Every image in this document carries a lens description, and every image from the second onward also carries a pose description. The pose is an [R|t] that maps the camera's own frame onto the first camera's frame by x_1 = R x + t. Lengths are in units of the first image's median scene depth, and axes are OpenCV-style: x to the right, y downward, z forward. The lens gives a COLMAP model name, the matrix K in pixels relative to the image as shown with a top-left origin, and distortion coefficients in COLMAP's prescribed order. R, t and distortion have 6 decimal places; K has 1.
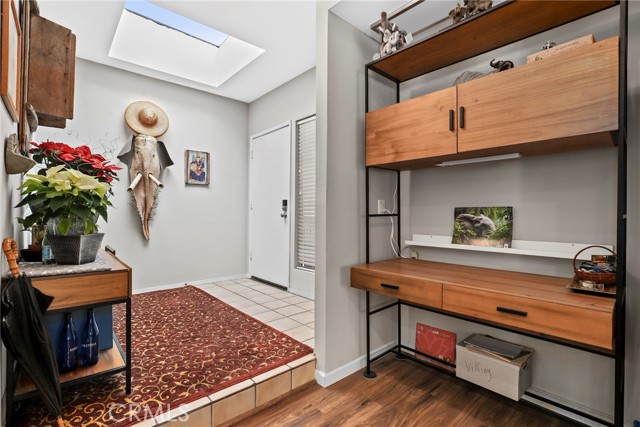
lens RADIAL K [[289.5, 0, 318.9], [0, 289.5, 216.1], [0, 0, 1]] dist [-0.009602, 0.000794]
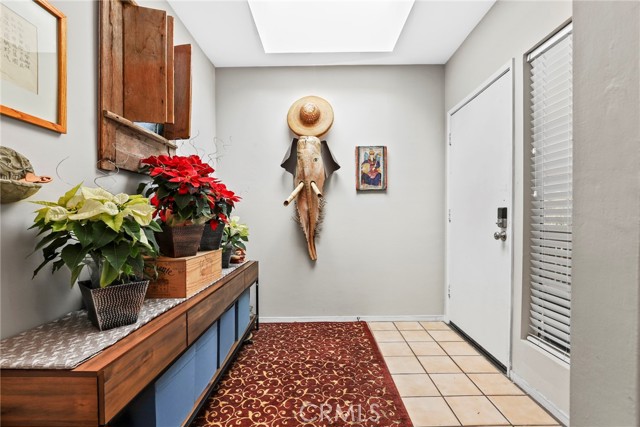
lens RADIAL K [[295.8, 0, 320.3], [0, 295.8, 221.7], [0, 0, 1]] dist [-0.019478, 0.000402]
pose [[0.746032, 0.000722, -0.665910, -0.004380], [0.006194, 0.999949, 0.008022, -0.040110], [0.665882, -0.010109, 0.745989, 0.391478]]
